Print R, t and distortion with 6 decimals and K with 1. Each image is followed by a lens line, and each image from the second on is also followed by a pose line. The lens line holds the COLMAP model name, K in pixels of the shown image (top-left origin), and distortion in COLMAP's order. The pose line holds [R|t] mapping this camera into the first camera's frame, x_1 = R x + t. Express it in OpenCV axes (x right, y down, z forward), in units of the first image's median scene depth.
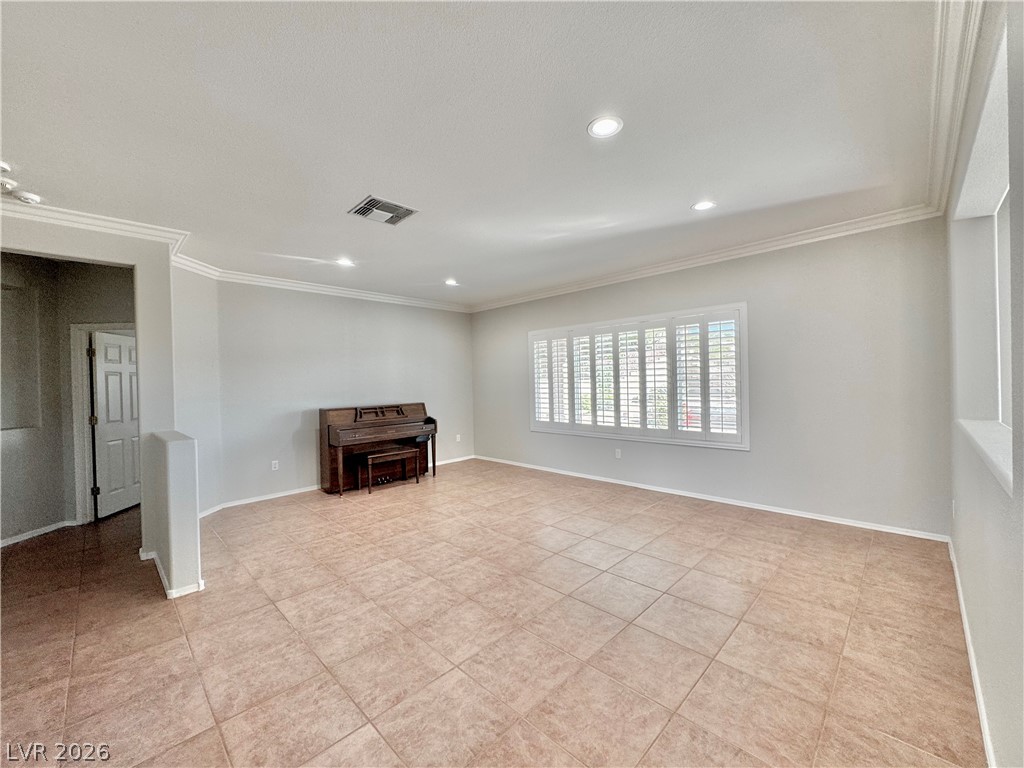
lens RADIAL K [[409.7, 0, 512.0], [0, 409.7, 384.0], [0, 0, 1]] dist [-0.002224, -0.000198]
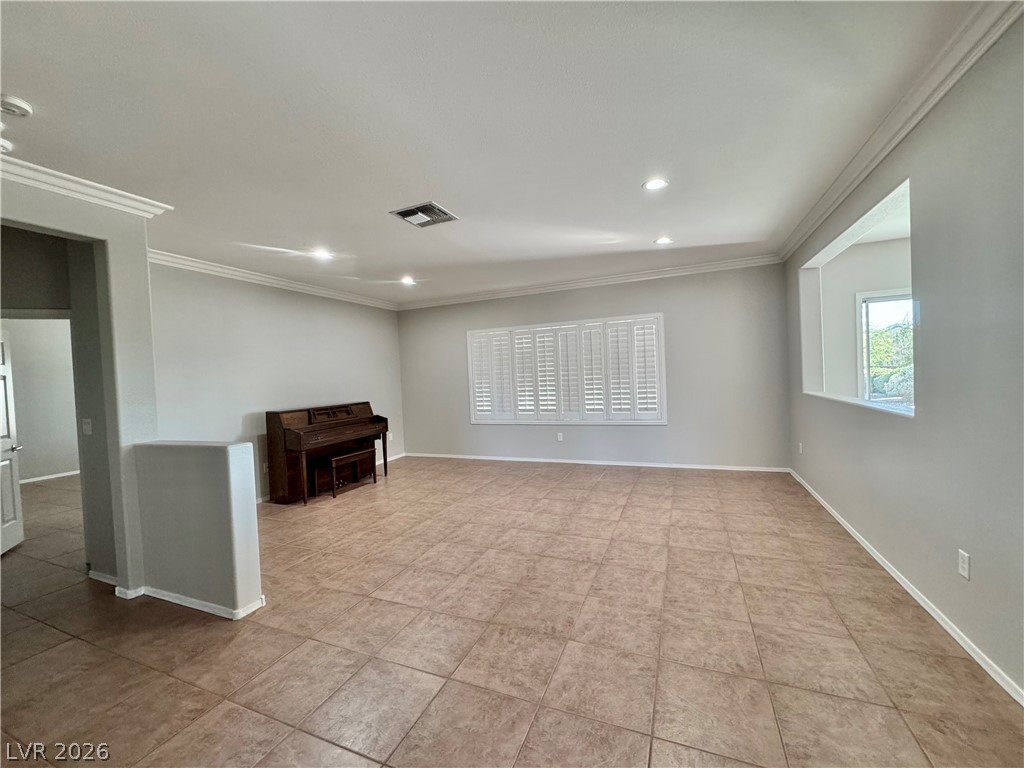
lens RADIAL K [[409.7, 0, 512.0], [0, 409.7, 384.0], [0, 0, 1]] dist [-0.002224, -0.000198]
pose [[0.928060, -0.028298, 0.371355, -0.401389], [0.026927, 0.999598, 0.008876, 0.007003], [-0.371457, 0.001762, 0.928448, -0.048902]]
